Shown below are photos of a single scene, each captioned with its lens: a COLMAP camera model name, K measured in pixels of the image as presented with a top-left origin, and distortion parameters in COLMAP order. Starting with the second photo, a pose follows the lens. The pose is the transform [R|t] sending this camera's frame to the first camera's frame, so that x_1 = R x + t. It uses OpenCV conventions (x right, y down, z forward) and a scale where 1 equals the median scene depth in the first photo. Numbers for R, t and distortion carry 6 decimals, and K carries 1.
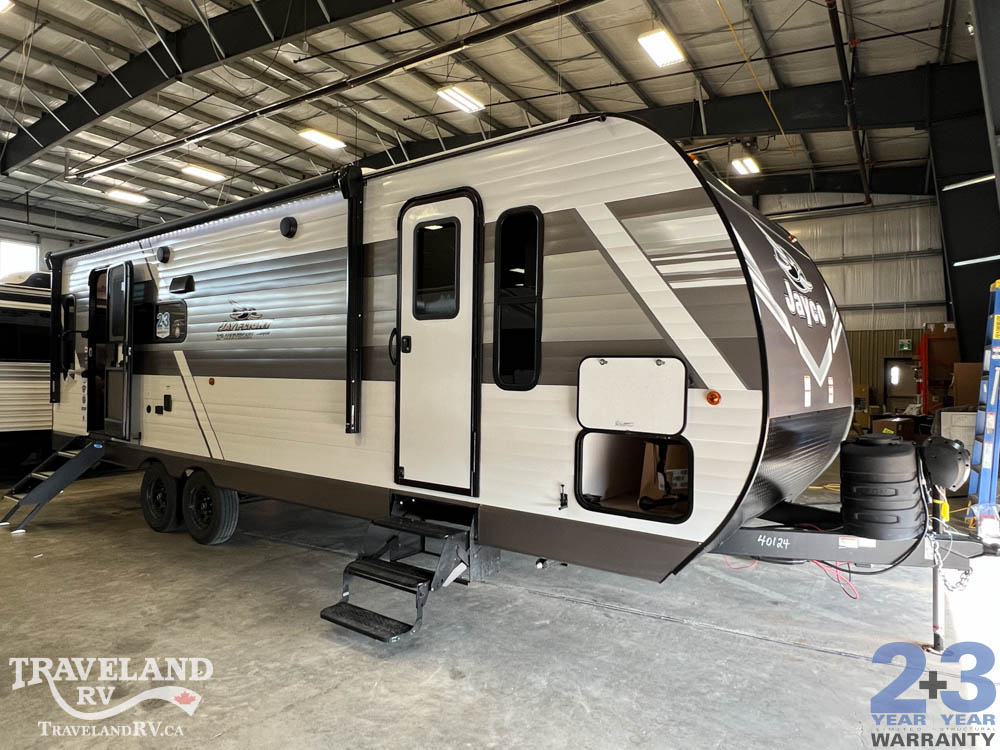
lens RADIAL K [[629.6, 0, 500.0], [0, 629.6, 375.0], [0, 0, 1]] dist [0.005336, -0.003078]
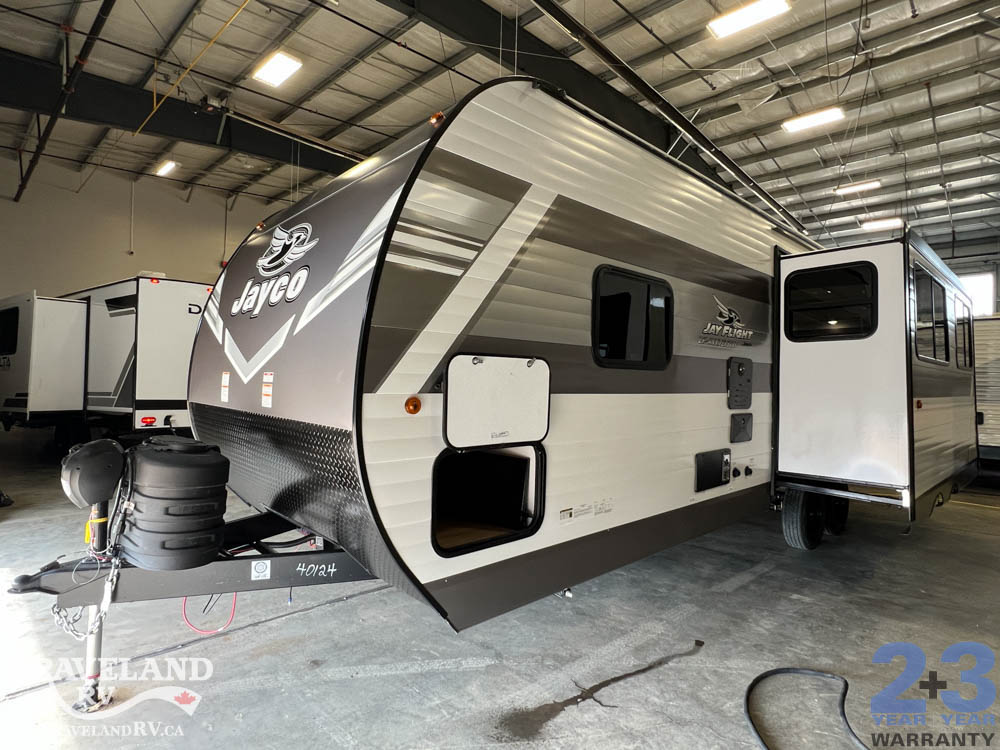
lens RADIAL K [[528.4, 0, 500.0], [0, 528.4, 375.0], [0, 0, 1]] dist [0.001983, 0.000385]
pose [[-0.185491, -0.034284, -0.982048, 1.044592], [-0.013579, 0.999385, -0.032325, 0.023022], [0.982552, 0.007339, -0.185842, 1.336003]]
